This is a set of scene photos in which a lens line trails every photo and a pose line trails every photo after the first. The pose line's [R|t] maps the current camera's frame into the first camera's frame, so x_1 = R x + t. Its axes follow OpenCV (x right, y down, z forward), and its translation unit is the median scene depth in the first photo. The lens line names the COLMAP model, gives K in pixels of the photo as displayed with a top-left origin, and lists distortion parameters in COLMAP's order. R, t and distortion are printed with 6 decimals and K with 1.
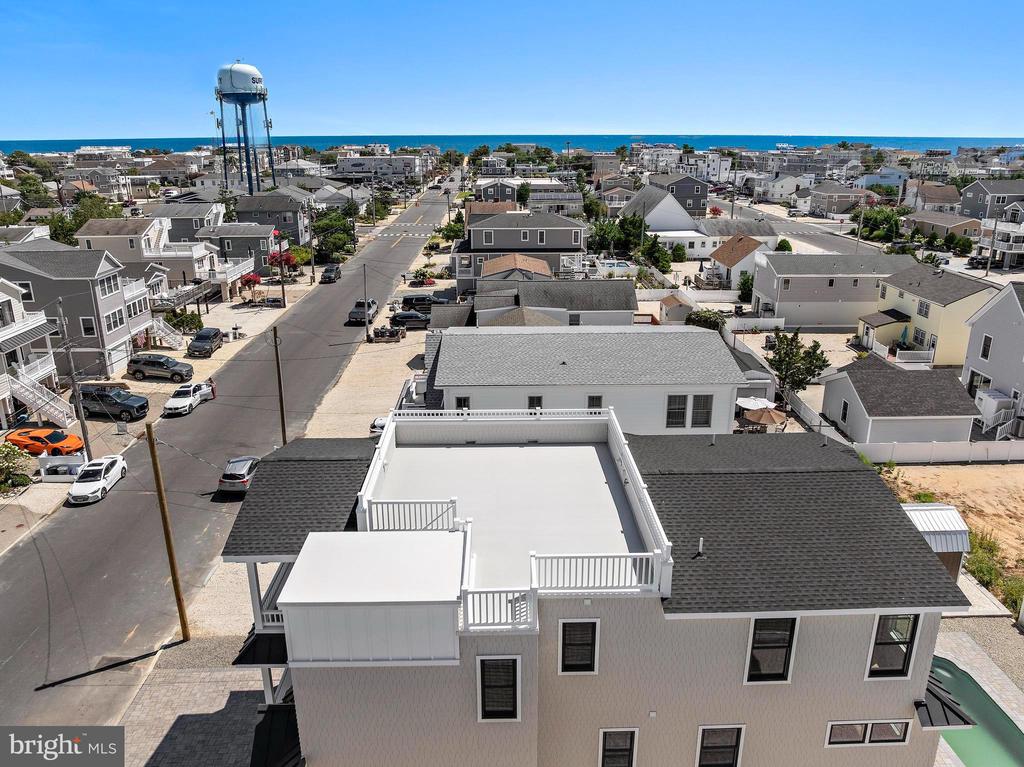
lens RADIAL K [[723.2, 0, 513.5], [0, 723.2, 381.8], [0, 0, 1]] dist [-0.028505, -0.008450]
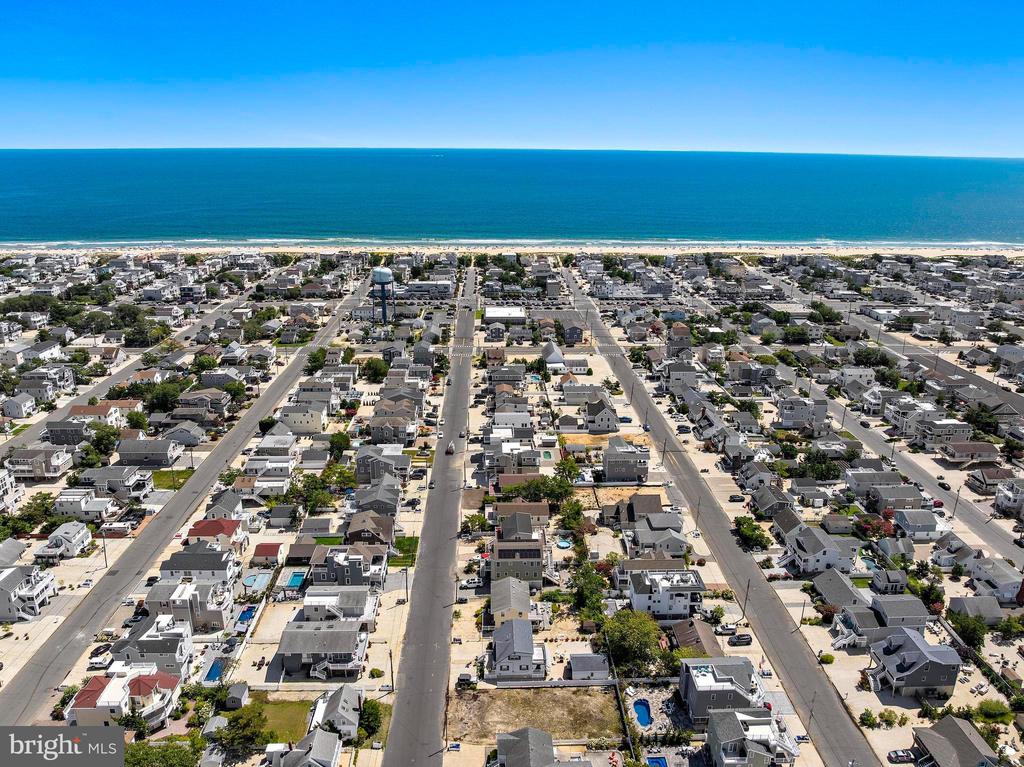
lens RADIAL K [[723.2, 0, 506.7], [0, 723.2, 392.6], [0, 0, 1]] dist [-0.028505, -0.008450]
pose [[0.999968, 0.005841, 0.005384, 0.000291], [-0.005841, 0.999983, -0.000130, -0.107181], [-0.005385, 0.000099, 0.999985, -2.496061]]
